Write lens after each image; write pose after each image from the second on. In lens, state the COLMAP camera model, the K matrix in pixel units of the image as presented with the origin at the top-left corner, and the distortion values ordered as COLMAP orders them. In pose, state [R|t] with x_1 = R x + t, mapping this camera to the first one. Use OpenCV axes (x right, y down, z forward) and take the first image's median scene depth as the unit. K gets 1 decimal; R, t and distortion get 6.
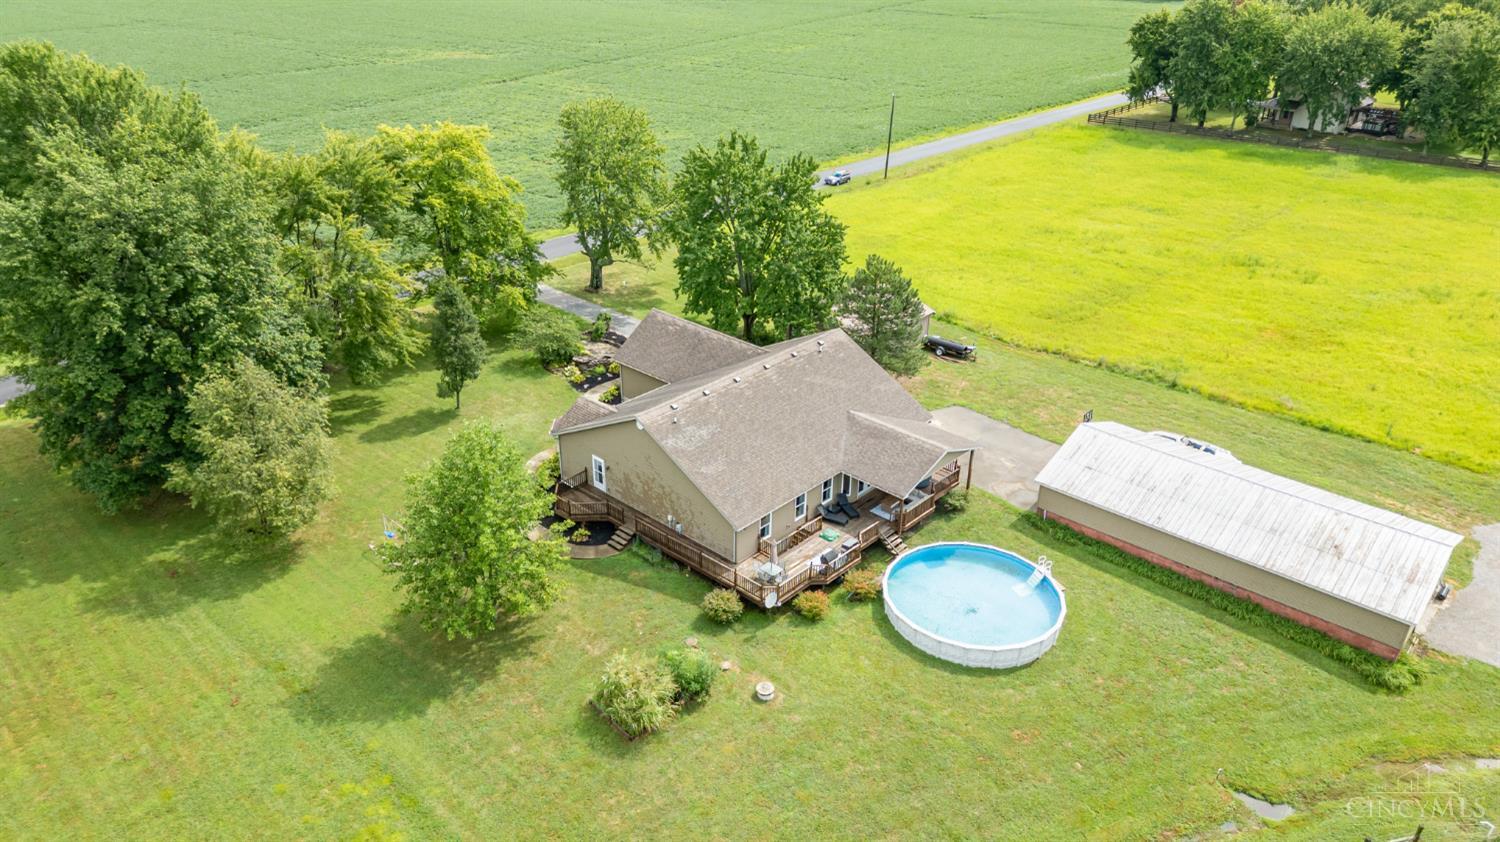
lens RADIAL K [[1038.7, 0, 750.0], [0, 1038.7, 421.0], [0, 0, 1]] dist [0.111369, -0.123210]
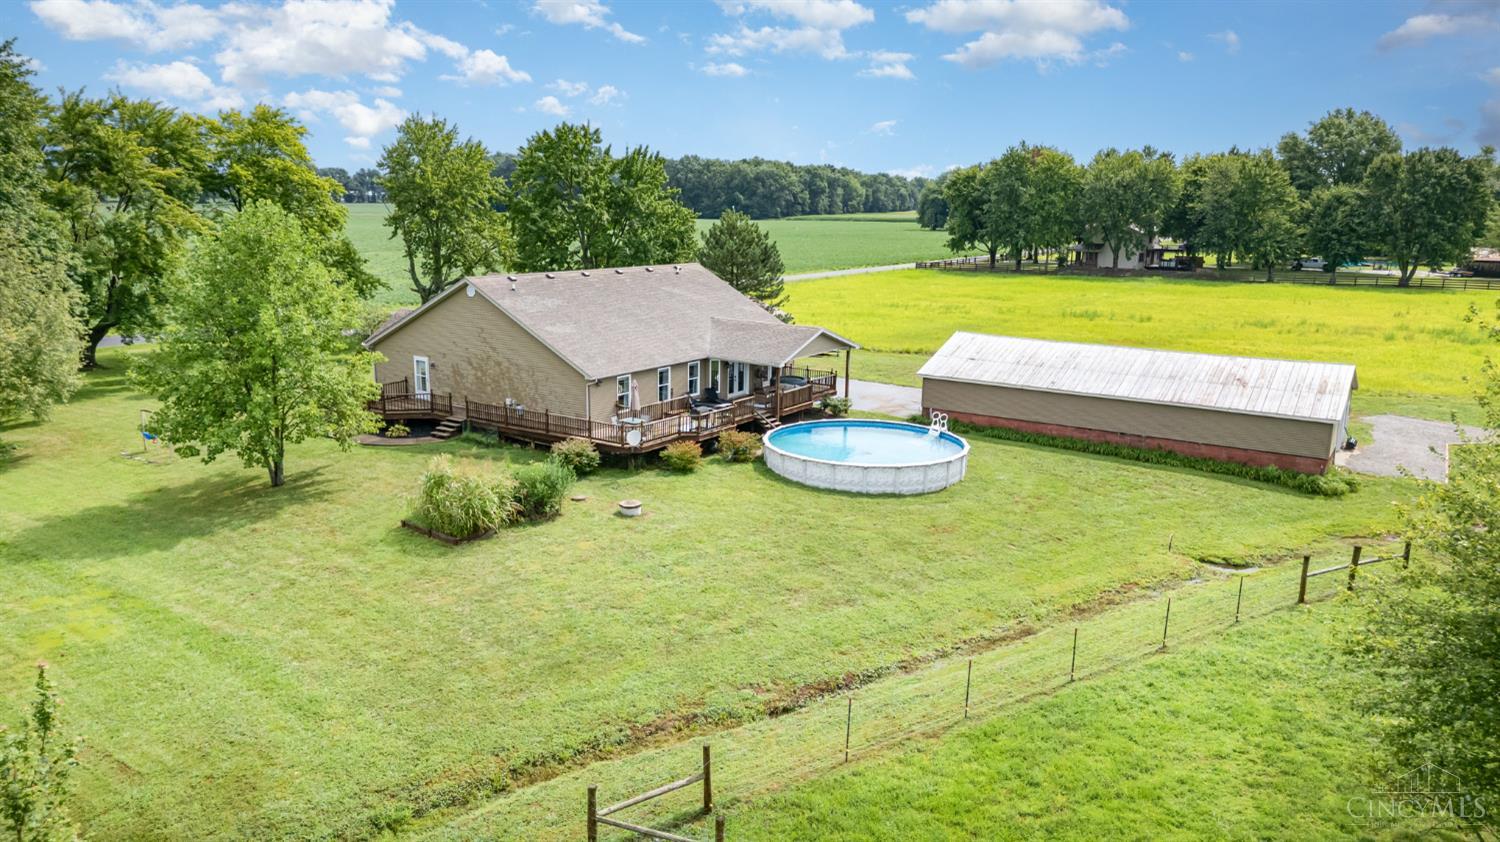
lens RADIAL K [[1045.7, 0, 750.0], [0, 1045.7, 421.0], [0, 0, 1]] dist [0.076280, -0.064873]
pose [[0.988758, -0.024929, 0.147433, -0.009665], [0.061949, 0.965696, -0.252177, 0.336320], [-0.136089, 0.258475, 0.956384, 0.166032]]
